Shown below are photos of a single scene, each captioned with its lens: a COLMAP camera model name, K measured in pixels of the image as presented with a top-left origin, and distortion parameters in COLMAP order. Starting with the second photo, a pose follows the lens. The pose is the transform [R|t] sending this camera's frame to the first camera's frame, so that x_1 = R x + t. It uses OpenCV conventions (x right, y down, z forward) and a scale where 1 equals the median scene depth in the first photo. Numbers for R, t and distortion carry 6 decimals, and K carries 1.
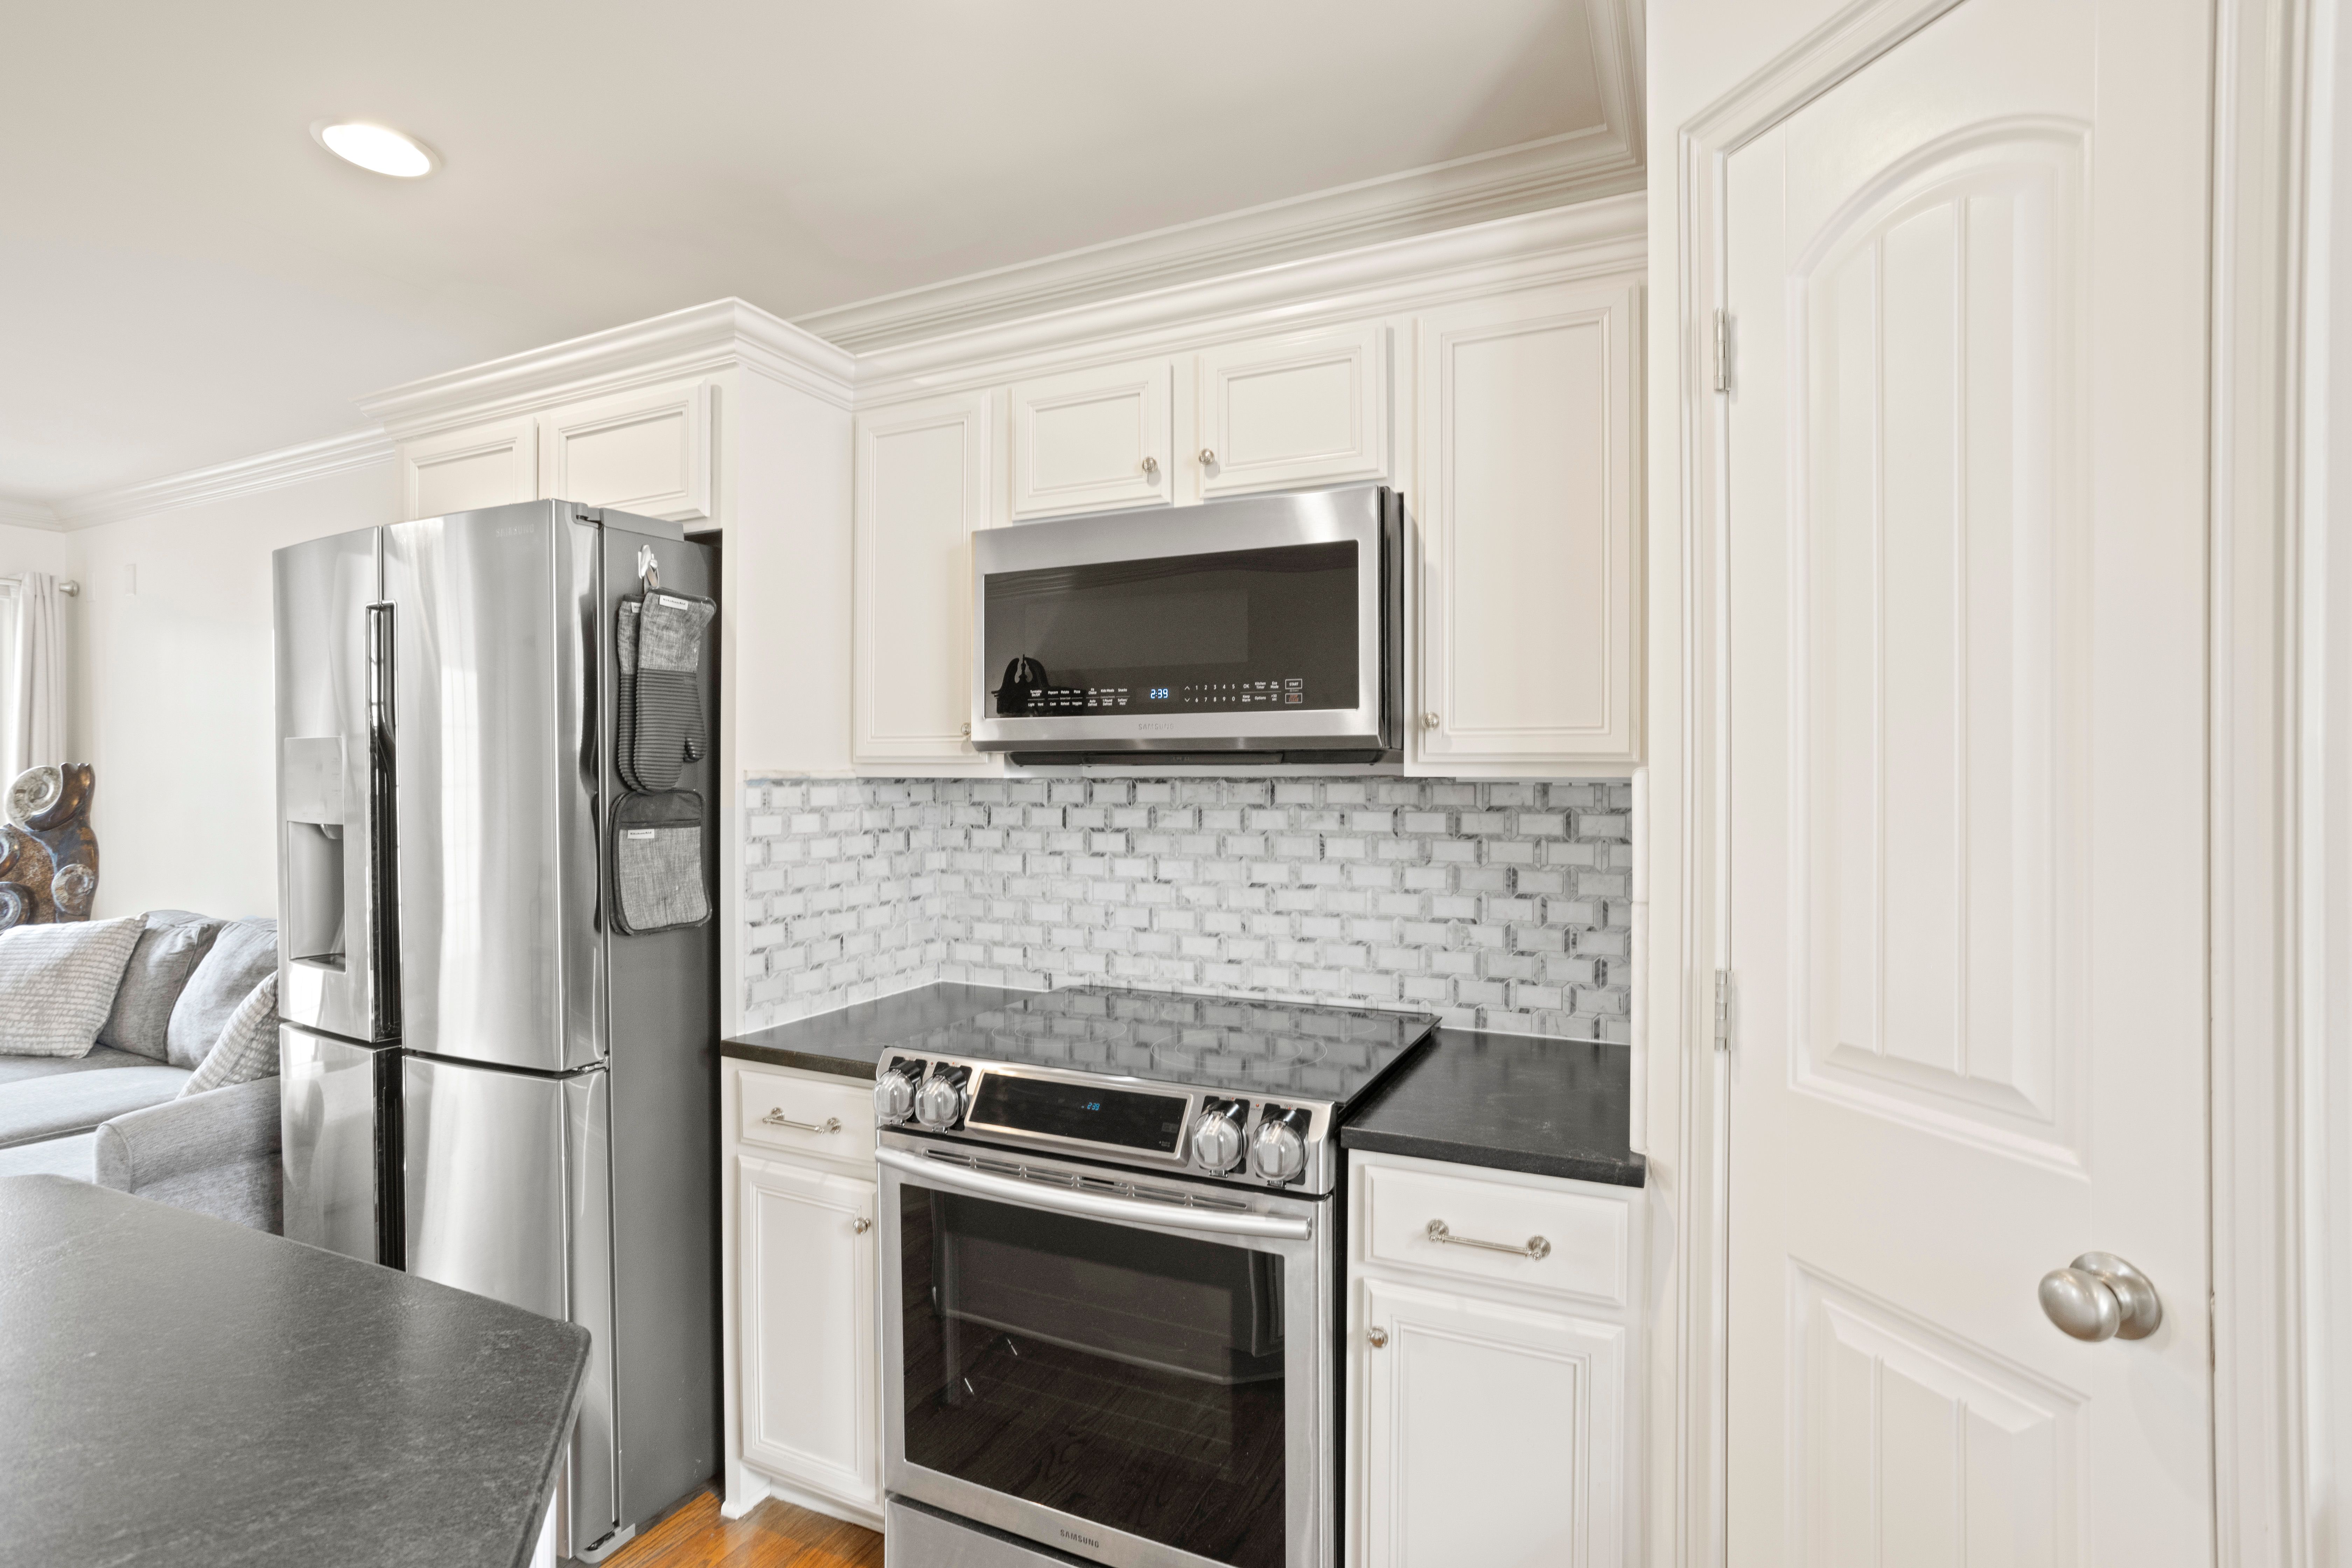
lens RADIAL K [[1128.2, 0, 1181.2], [0, 1128.2, 781.4], [0, 0, 1]] dist [-0.002844, 0.003476]
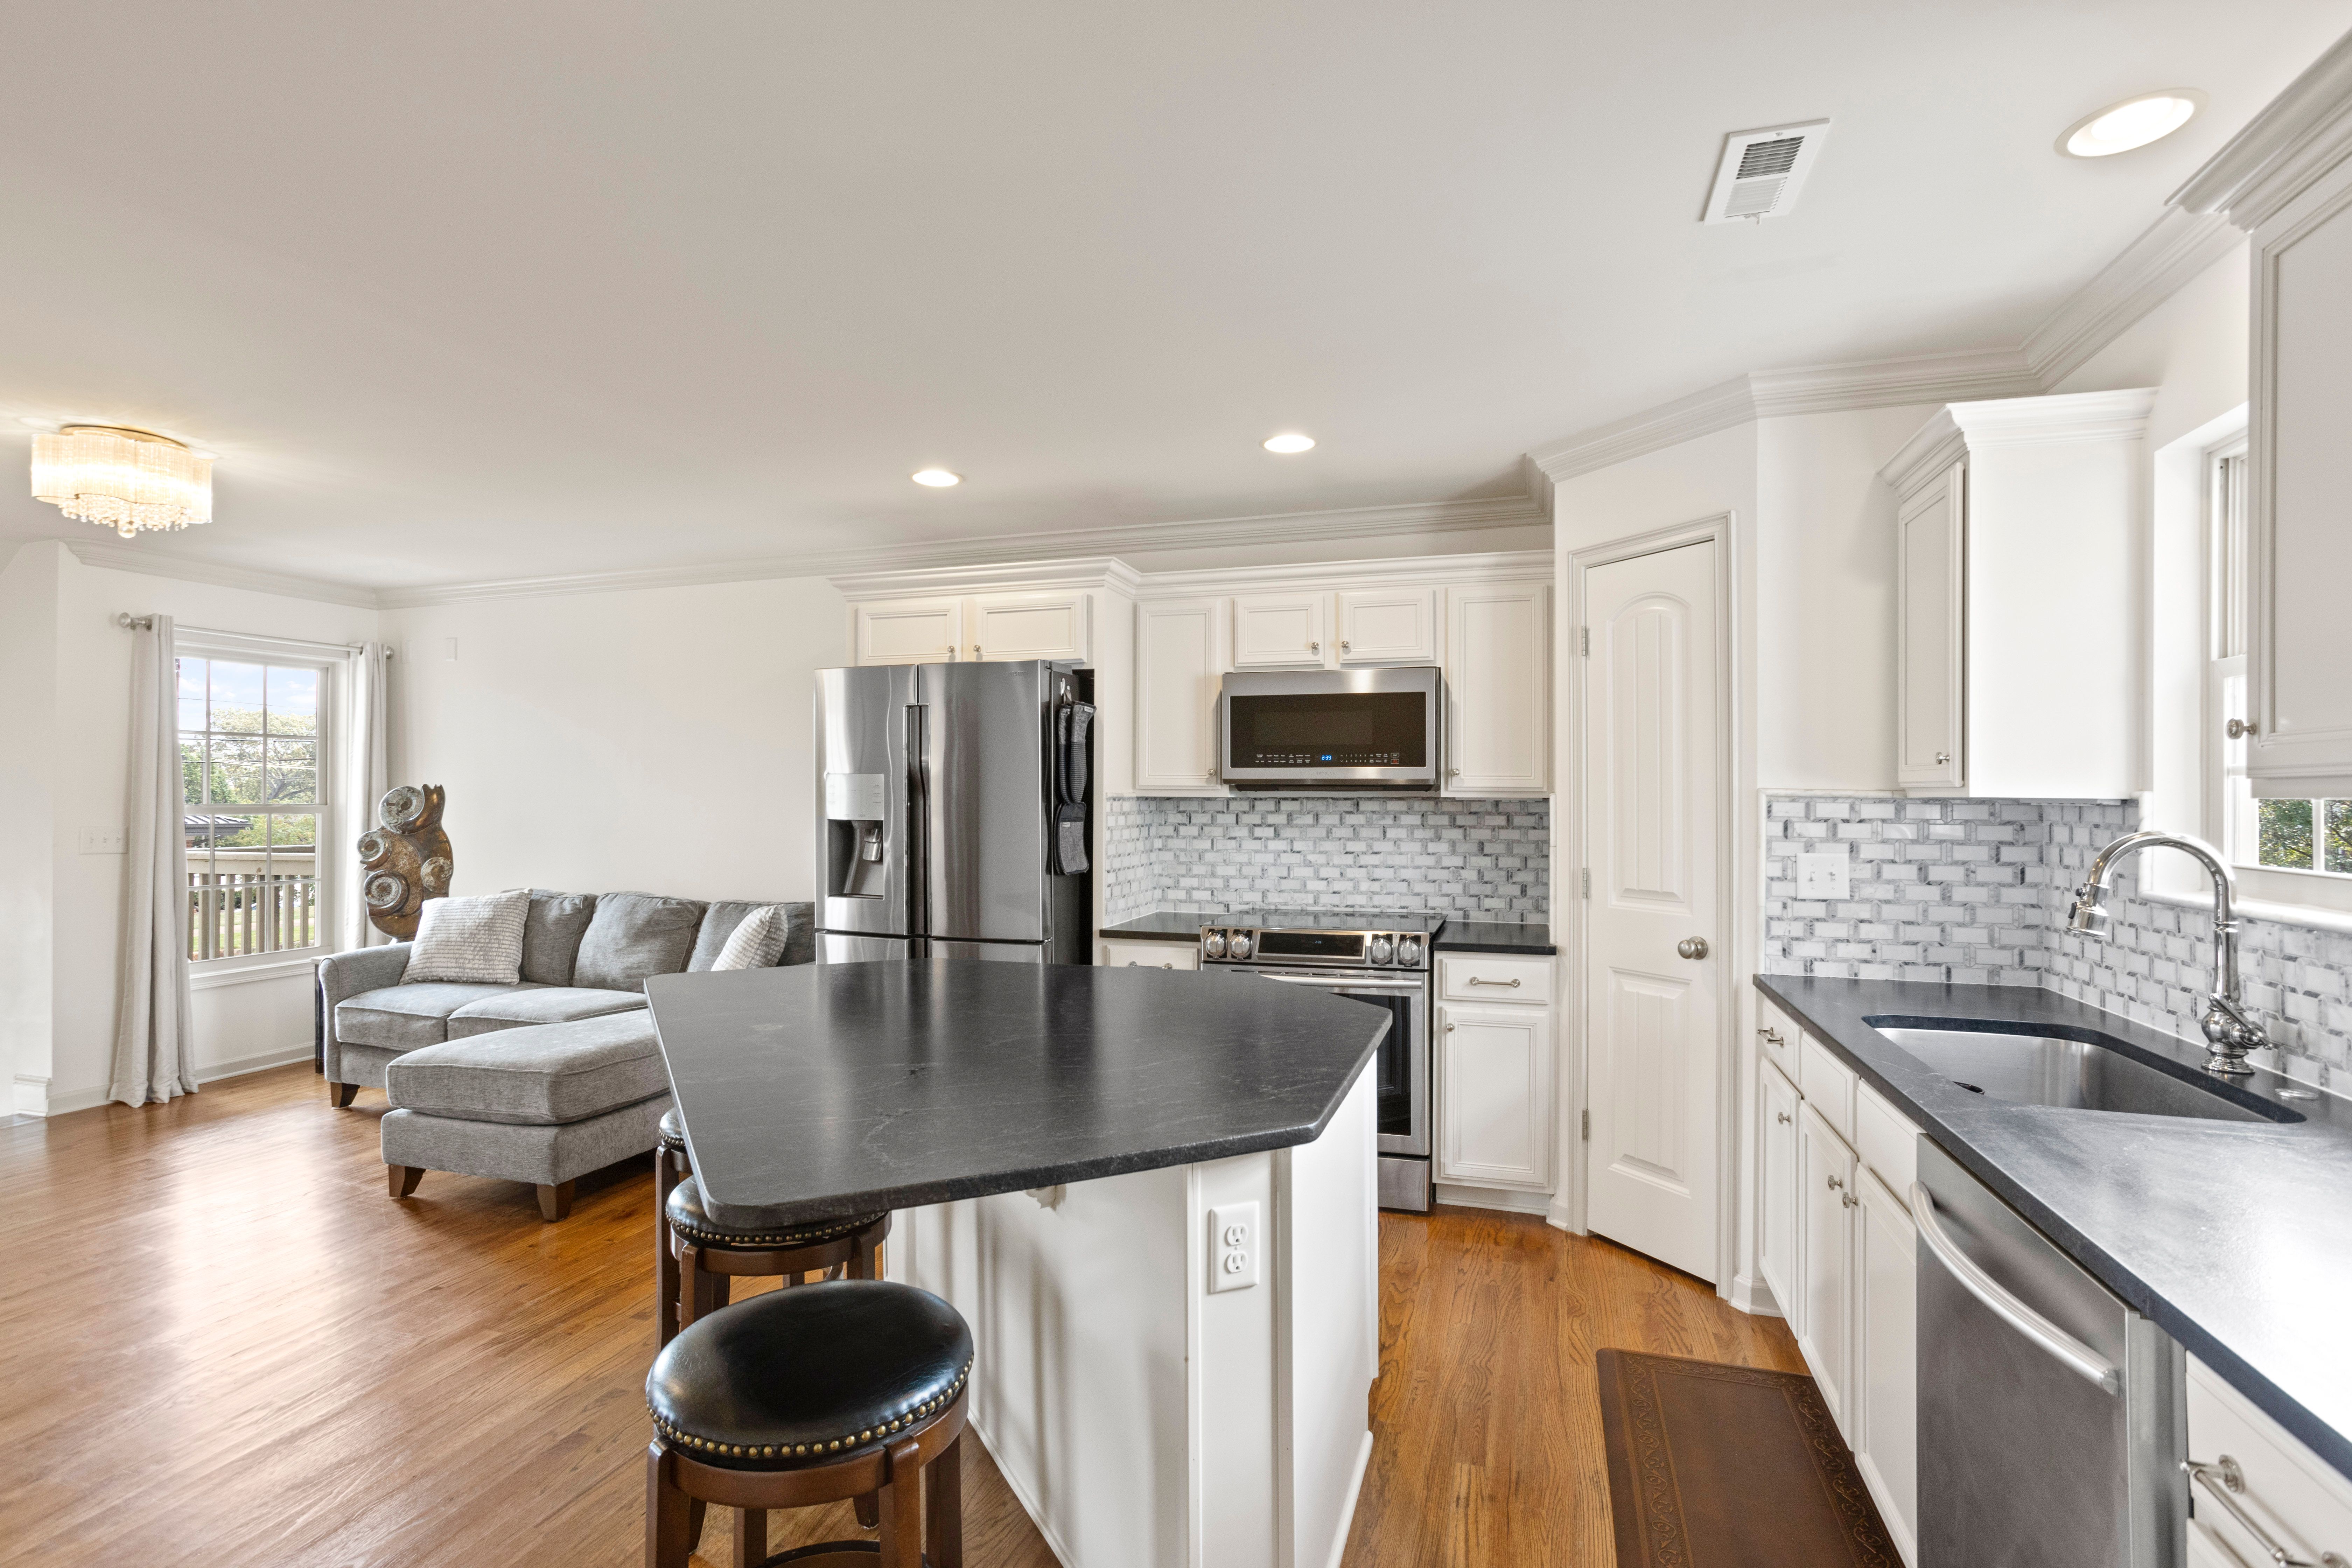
lens RADIAL K [[1128.2, 0, 1169.3], [0, 1128.2, 793.4], [0, 0, 1]] dist [-0.002844, 0.003476]
pose [[0.991913, 0.004531, 0.126837, -0.529305], [-0.003563, 0.999963, -0.007857, 0.006445], [-0.126868, 0.007342, 0.991892, -0.966442]]
